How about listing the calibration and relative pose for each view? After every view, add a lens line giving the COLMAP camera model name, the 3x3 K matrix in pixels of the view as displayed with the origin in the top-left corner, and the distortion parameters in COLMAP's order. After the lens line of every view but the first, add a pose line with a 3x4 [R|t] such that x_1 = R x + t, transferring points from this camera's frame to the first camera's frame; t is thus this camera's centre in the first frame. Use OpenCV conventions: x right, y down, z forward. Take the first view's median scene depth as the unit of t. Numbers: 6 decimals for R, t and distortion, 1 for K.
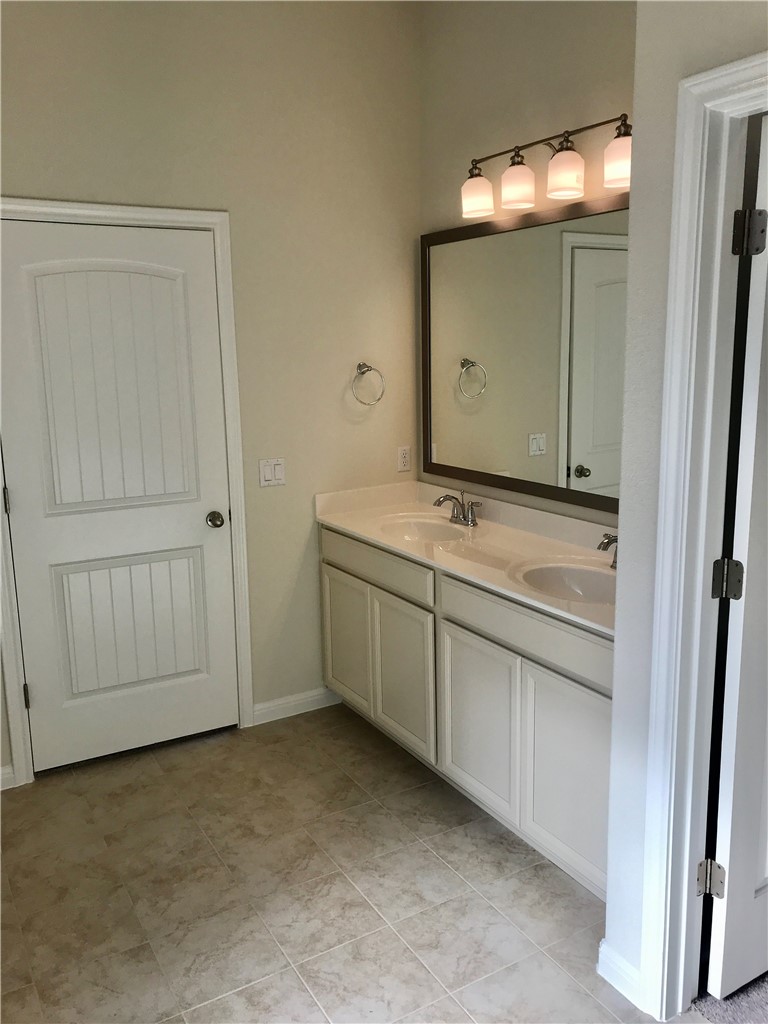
lens RADIAL K [[840.2, 0, 387.2], [0, 840.2, 508.6], [0, 0, 1]] dist [0.046974, -0.044665]
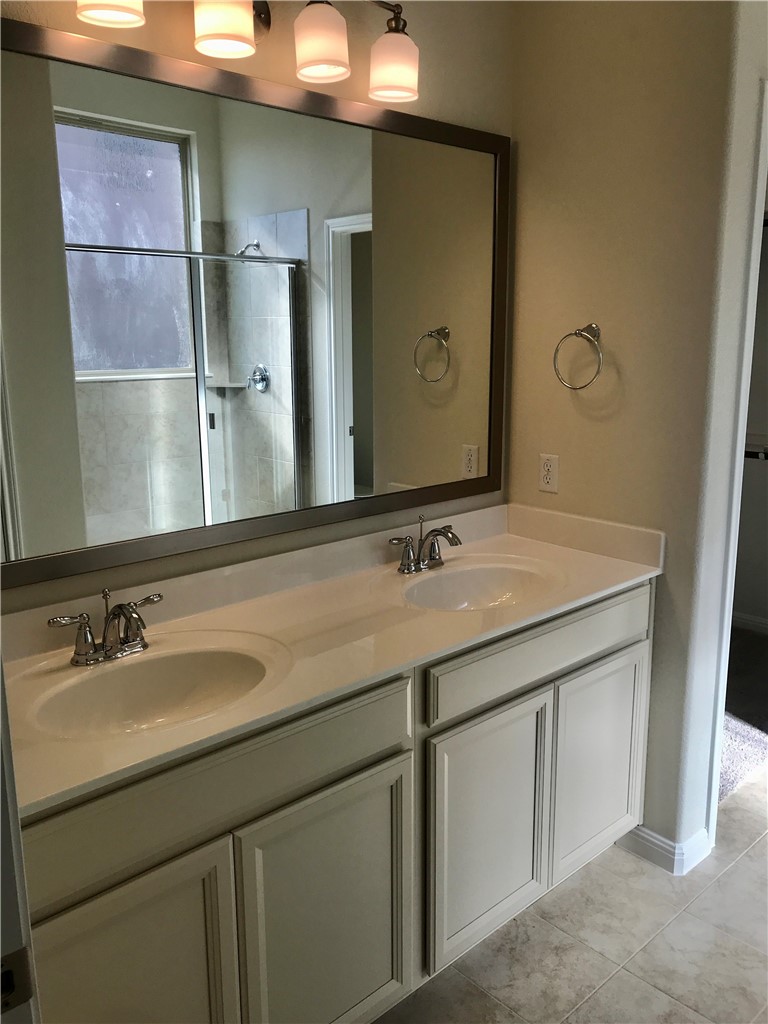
lens RADIAL K [[840.2, 0, 386.6], [0, 840.2, 512.8], [0, 0, 1]] dist [0.046974, -0.044665]
pose [[-0.205868, -0.181424, 0.961615, -0.520601], [0.202766, 0.953430, 0.223289, -0.179505], [-0.957342, 0.240951, -0.159494, 1.165661]]
